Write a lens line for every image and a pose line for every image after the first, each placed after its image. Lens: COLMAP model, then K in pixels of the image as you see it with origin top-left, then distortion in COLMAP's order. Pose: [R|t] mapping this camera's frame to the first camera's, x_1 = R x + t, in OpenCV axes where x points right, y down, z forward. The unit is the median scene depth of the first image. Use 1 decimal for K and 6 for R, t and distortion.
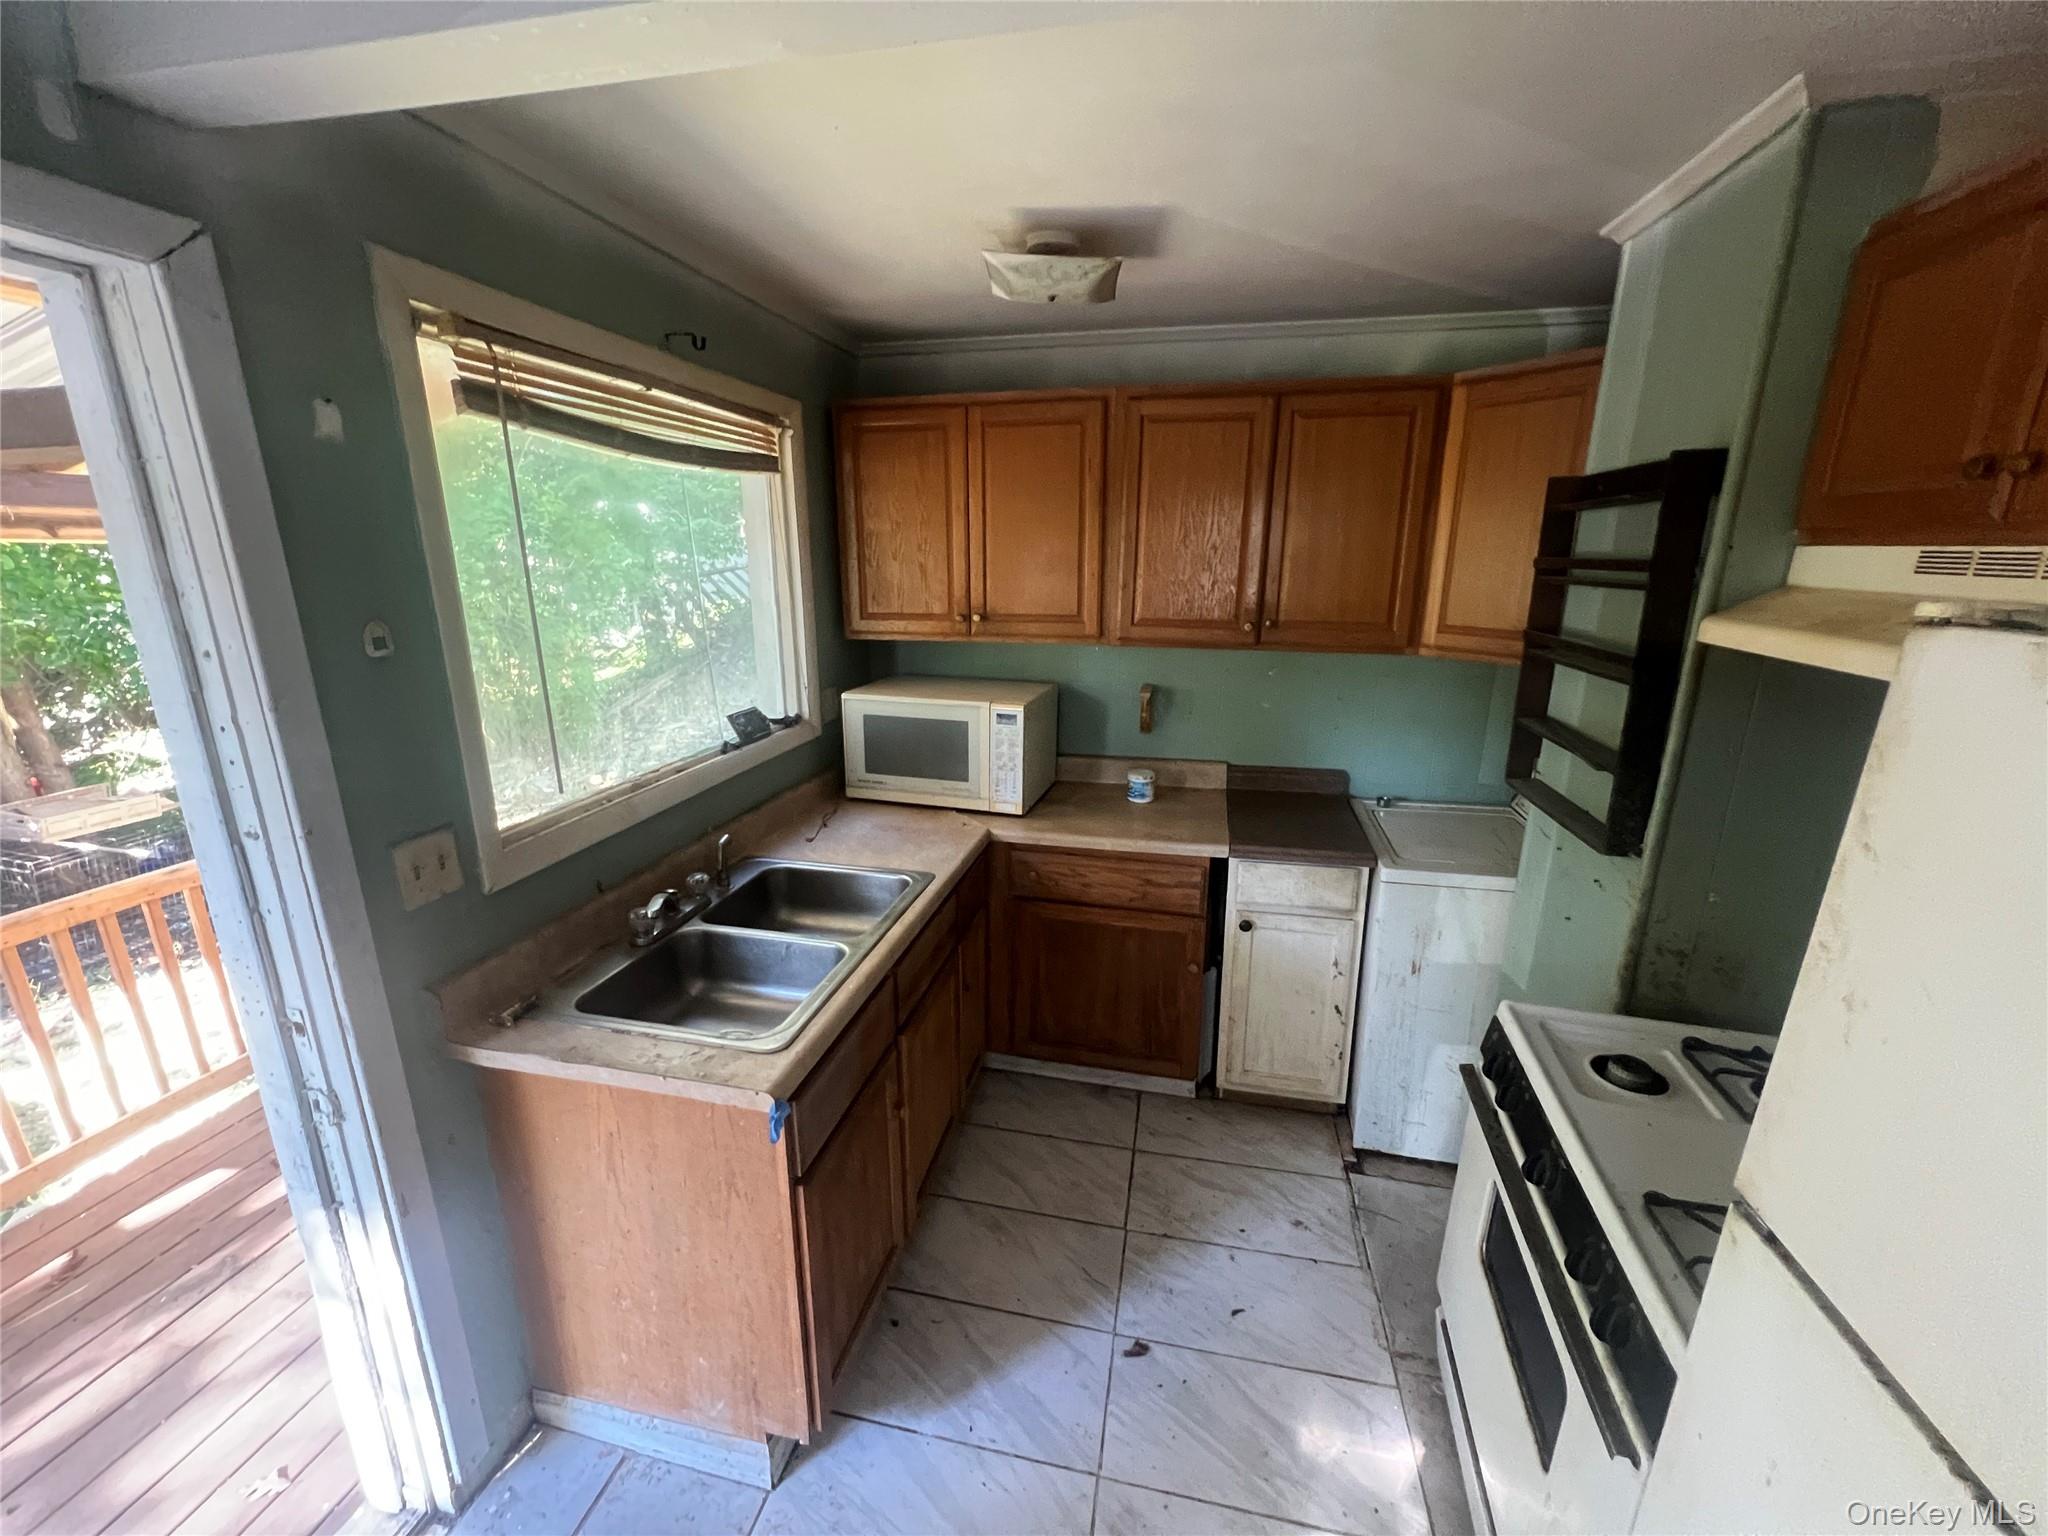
lens RADIAL K [[823.6, 0, 1029.8], [0, 823.6, 765.8], [0, 0, 1]] dist [-0.000370, -0.000216]
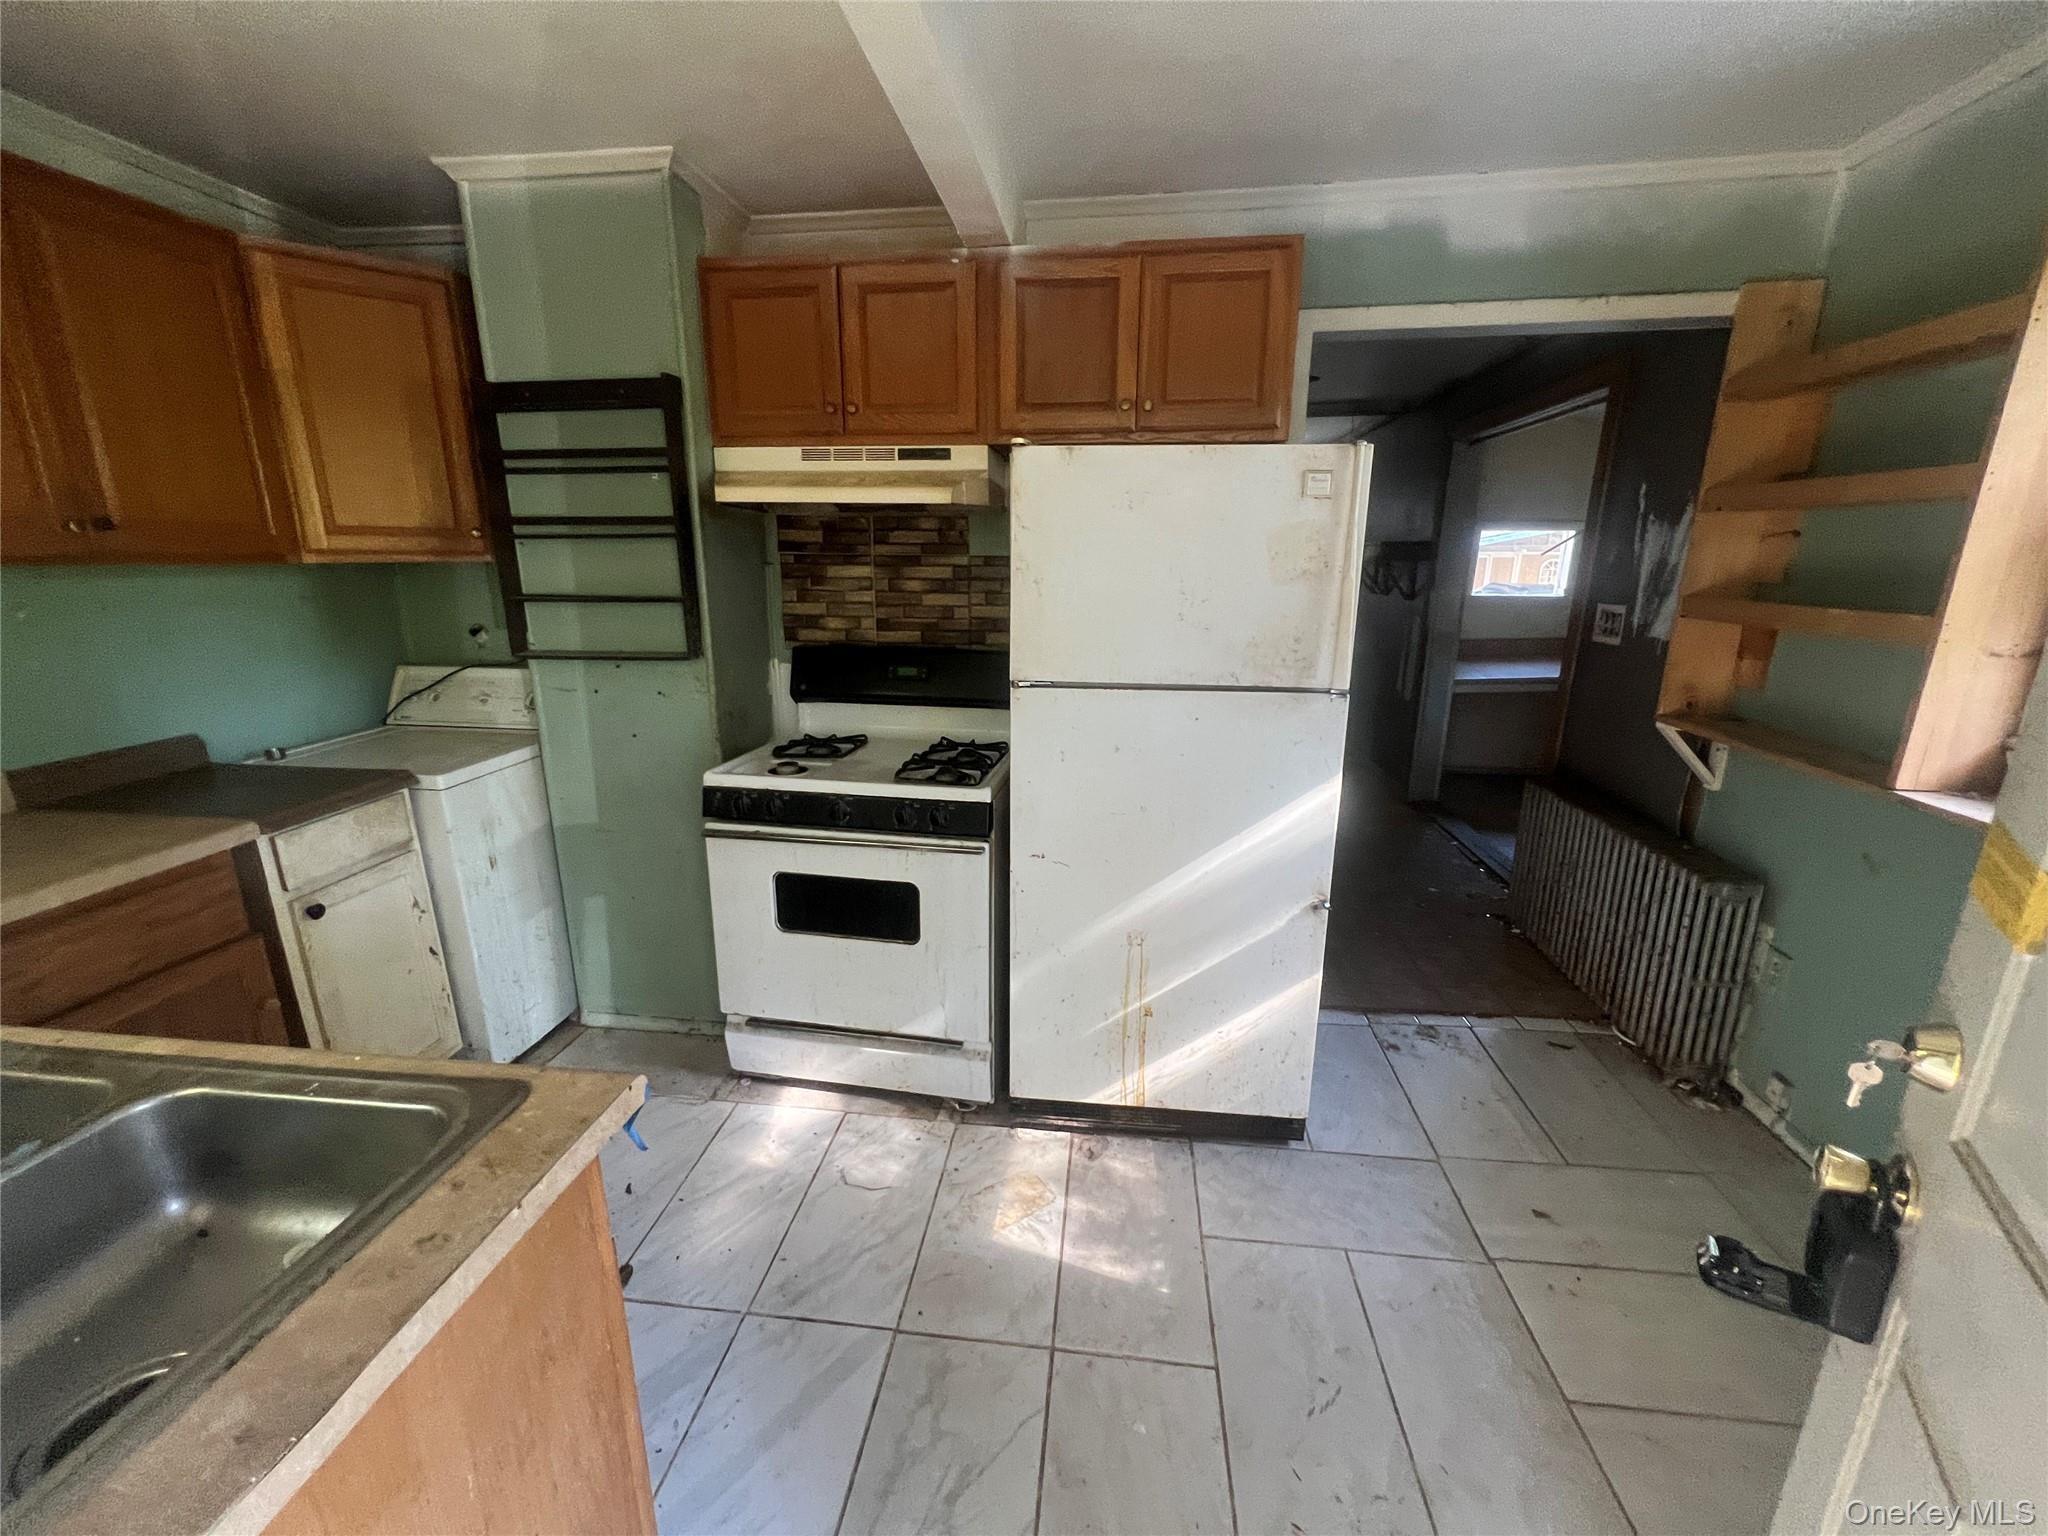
lens RADIAL K [[823.6, 0, 1028.4], [0, 823.6, 767.6], [0, 0, 1]] dist [-0.000370, -0.000216]
pose [[-0.095678, -0.253773, 0.962520, -0.664074], [0.251831, 0.929328, 0.270055, 0.035514], [-0.963030, 0.268231, -0.025009, 0.433489]]
